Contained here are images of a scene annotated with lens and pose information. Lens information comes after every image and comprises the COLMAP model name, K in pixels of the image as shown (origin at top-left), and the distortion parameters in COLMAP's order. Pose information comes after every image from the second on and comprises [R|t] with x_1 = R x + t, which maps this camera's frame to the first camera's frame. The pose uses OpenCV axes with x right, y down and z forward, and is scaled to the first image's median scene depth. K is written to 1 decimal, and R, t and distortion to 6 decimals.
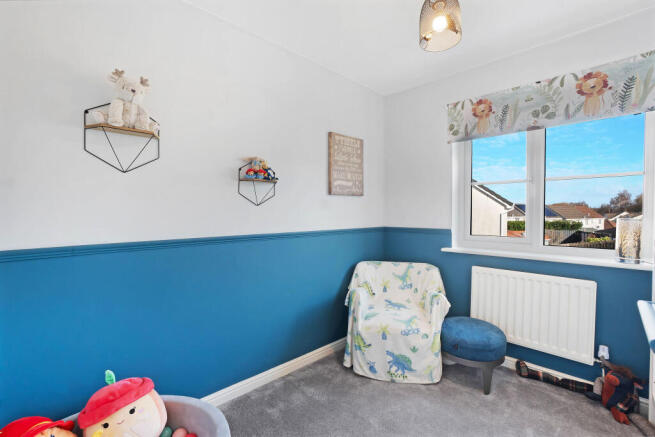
lens RADIAL K [[294.1, 0, 328.8], [0, 294.1, 210.3], [0, 0, 1]] dist [-0.045063, 0.016320]
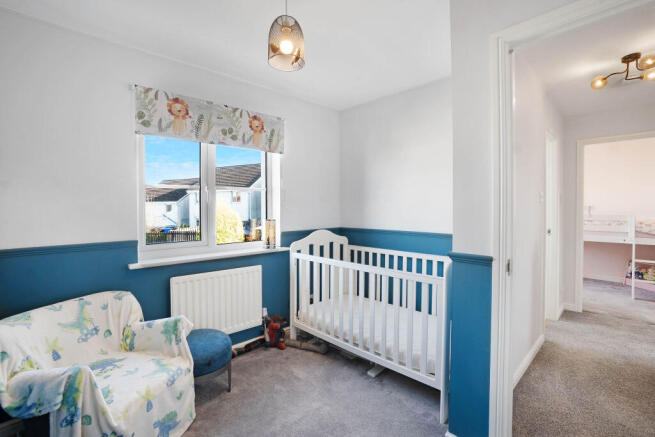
lens RADIAL K [[294.1, 0, 328.8], [0, 294.1, 210.3], [0, 0, 1]] dist [-0.045063, 0.016320]
pose [[0.033093, -0.003222, 0.999447, -0.398490], [0.009285, 0.999953, 0.002916, -0.017075], [-0.999409, 0.009183, 0.033121, 0.483646]]
